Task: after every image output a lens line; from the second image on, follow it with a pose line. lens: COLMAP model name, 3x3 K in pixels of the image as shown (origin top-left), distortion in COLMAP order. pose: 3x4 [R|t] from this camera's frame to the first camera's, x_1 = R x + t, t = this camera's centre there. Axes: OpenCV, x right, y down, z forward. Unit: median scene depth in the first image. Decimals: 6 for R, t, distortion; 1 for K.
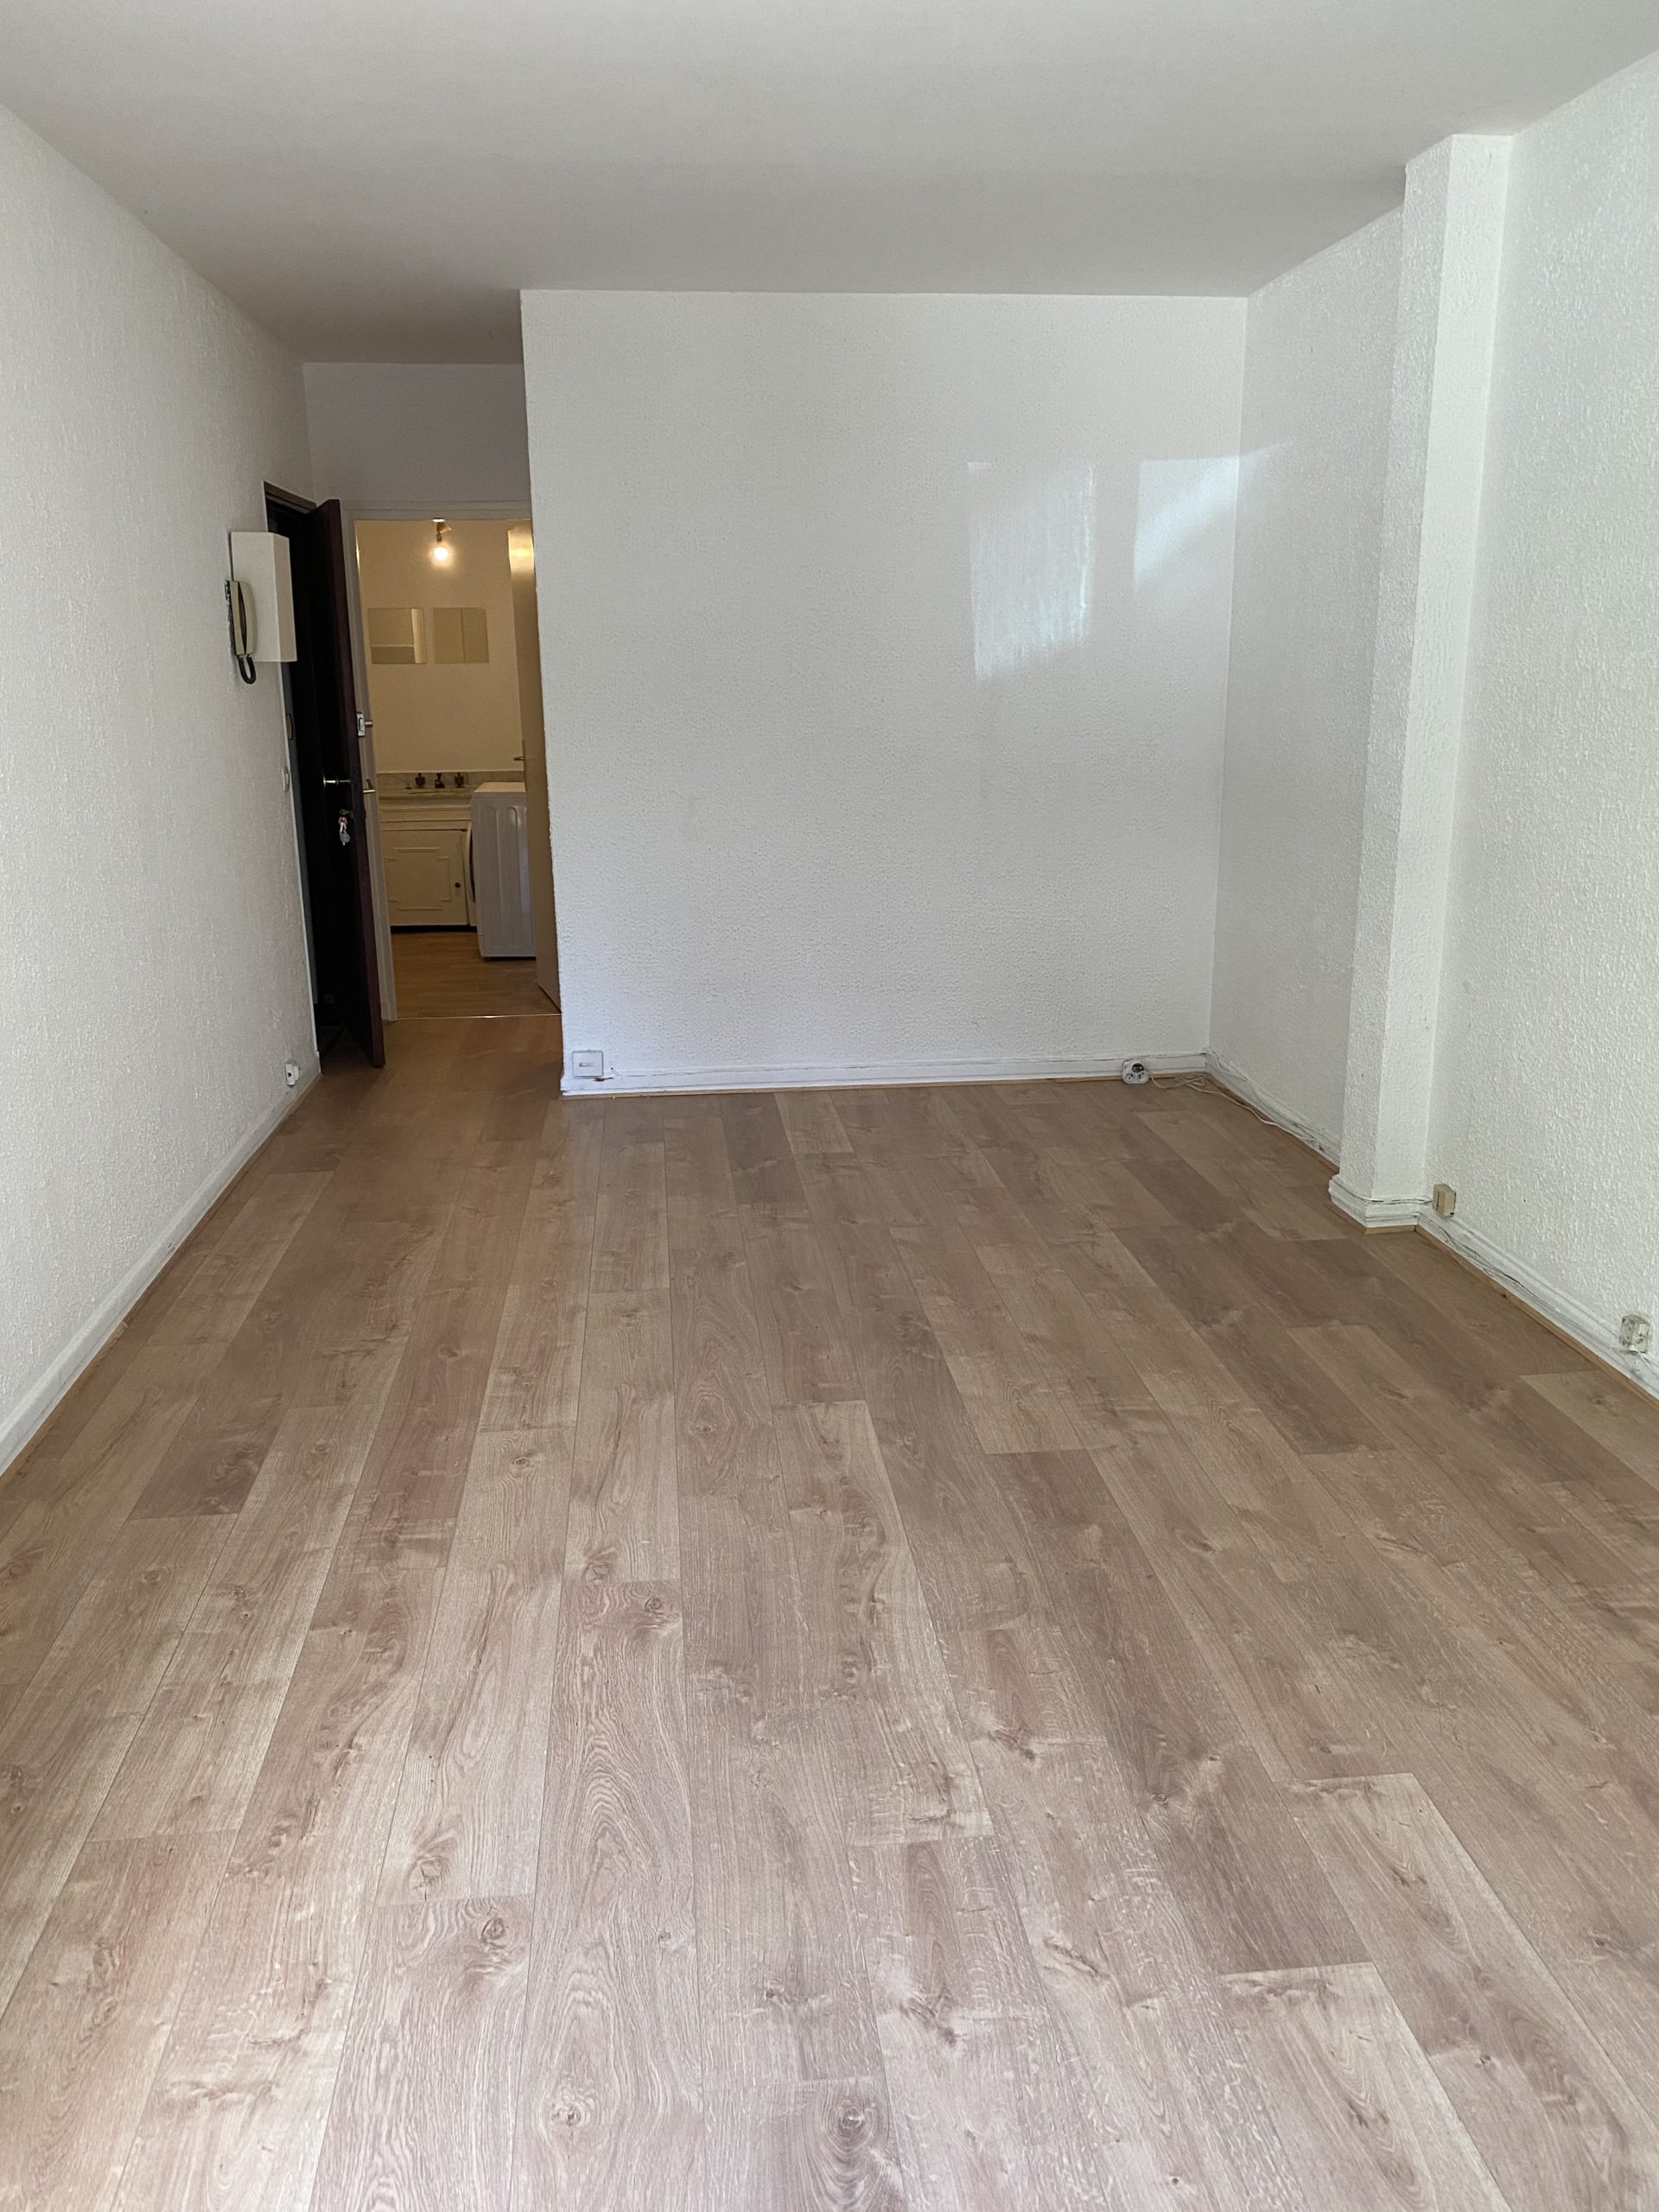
lens RADIAL K [[1712.8, 0, 829.0], [0, 1712.8, 1102.8], [0, 0, 1]] dist [-0.017774, -0.016635]
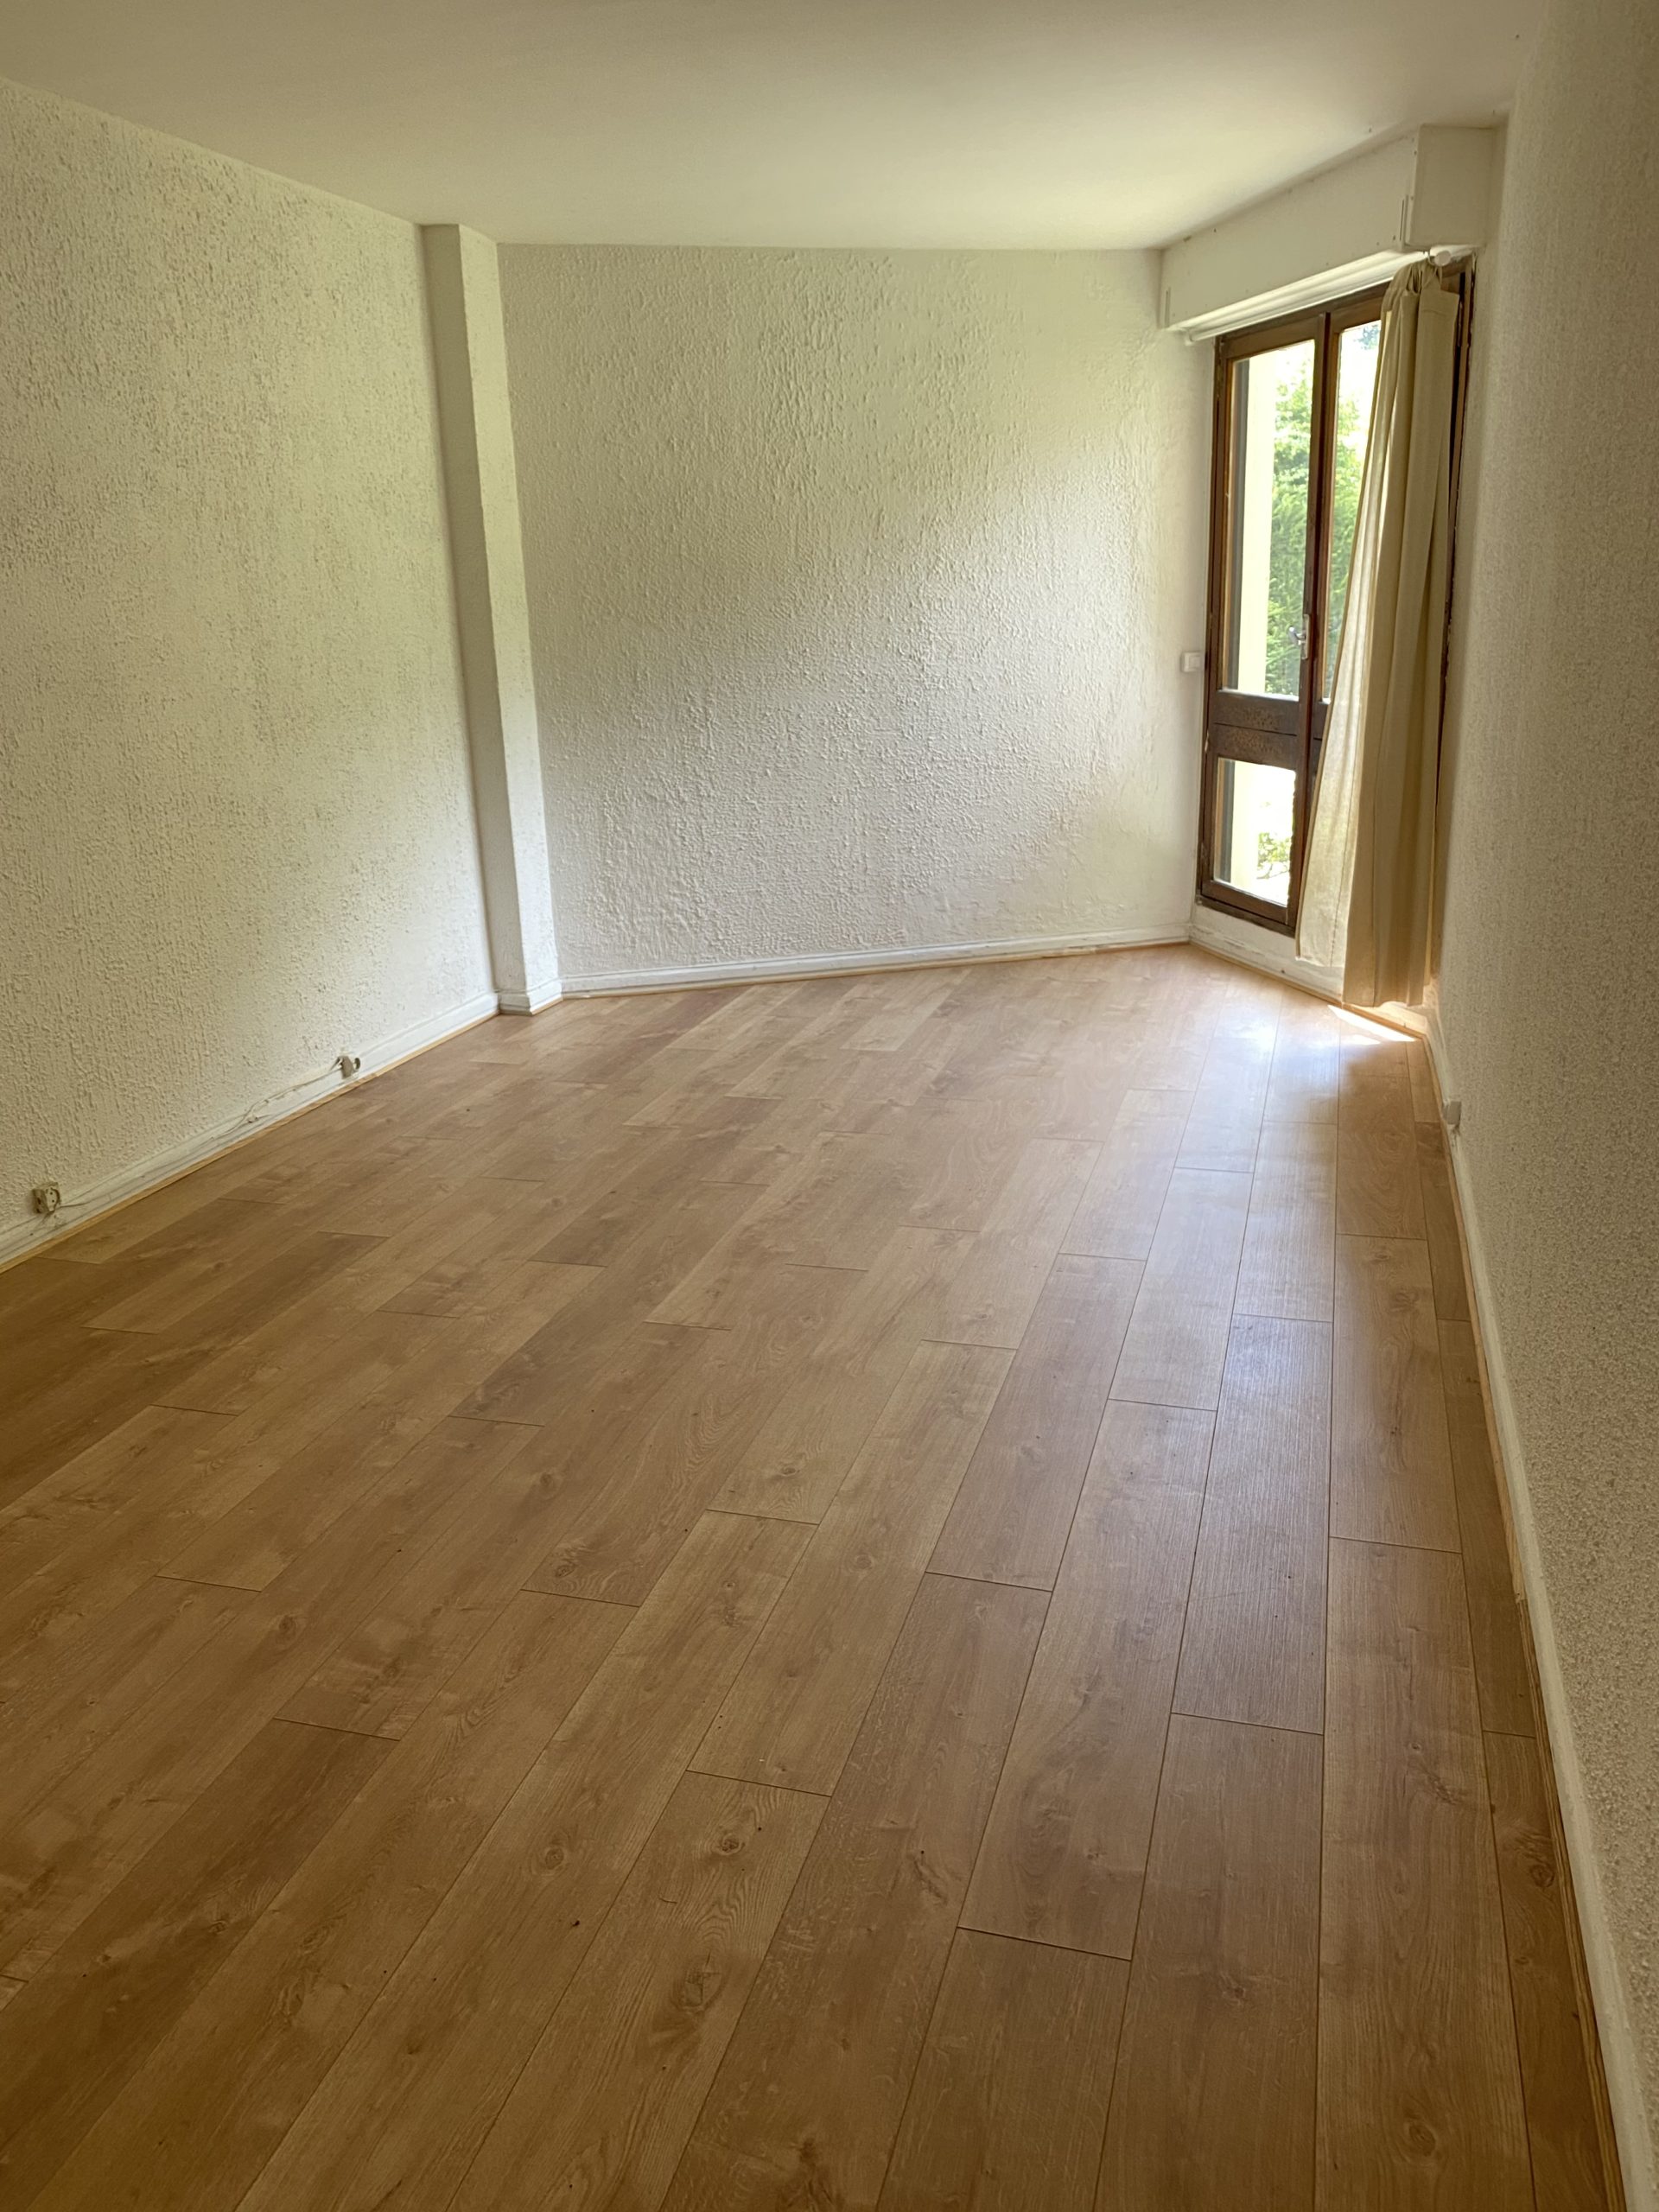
lens RADIAL K [[1712.8, 0, 826.8], [0, 1712.8, 1108.0], [0, 0, 1]] dist [-0.017774, -0.016635]
pose [[-0.927345, -0.077327, 0.366132, -0.459387], [0.124677, 0.858669, 0.497136, -0.444314], [-0.352828, 0.506664, -0.786641, 1.754573]]
